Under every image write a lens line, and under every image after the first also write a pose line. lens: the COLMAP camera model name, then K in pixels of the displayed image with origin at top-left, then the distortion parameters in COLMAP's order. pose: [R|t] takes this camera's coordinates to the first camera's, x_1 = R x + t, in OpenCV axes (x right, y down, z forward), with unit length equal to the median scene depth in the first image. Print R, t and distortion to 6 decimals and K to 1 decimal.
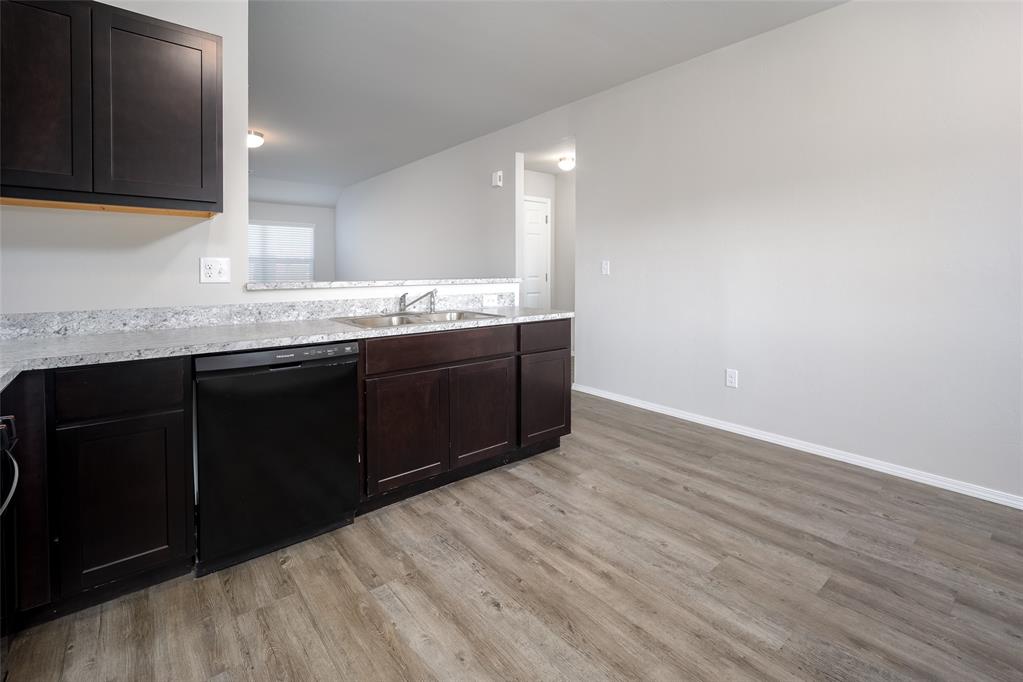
lens RADIAL K [[469.3, 0, 523.9], [0, 469.3, 280.3], [0, 0, 1]] dist [-0.009561, 0.002899]
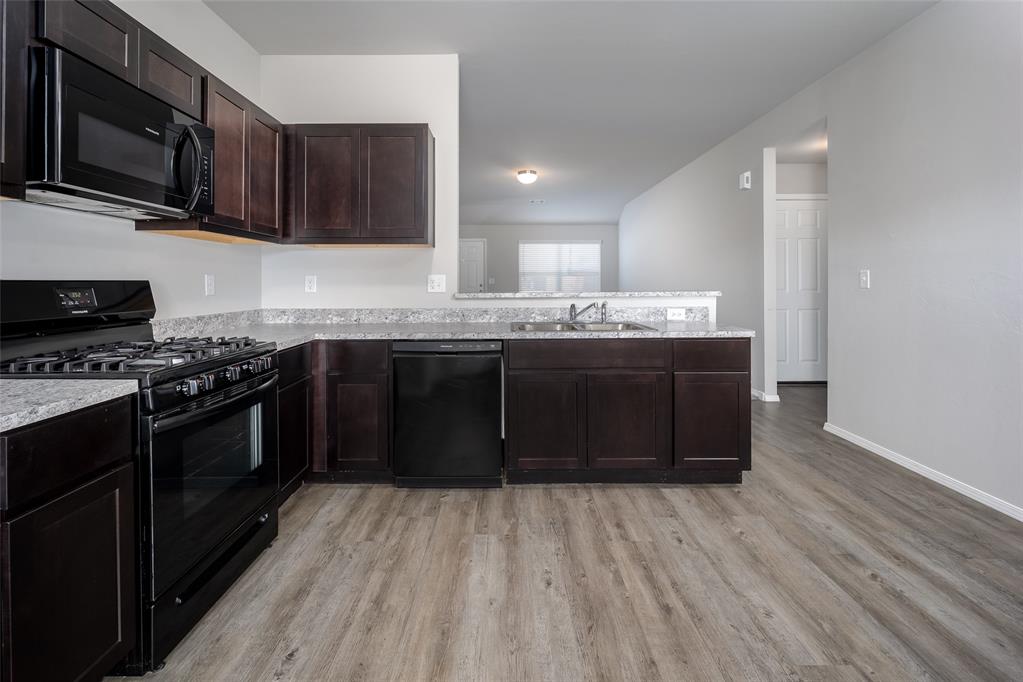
lens RADIAL K [[469.3, 0, 501.4], [0, 469.3, 282.3], [0, 0, 1]] dist [-0.009561, 0.002899]
pose [[0.756434, -0.002347, -0.654066, 0.445317], [-0.010389, 0.999824, -0.015603, -0.006200], [0.653987, 0.018598, 0.756277, 0.049490]]
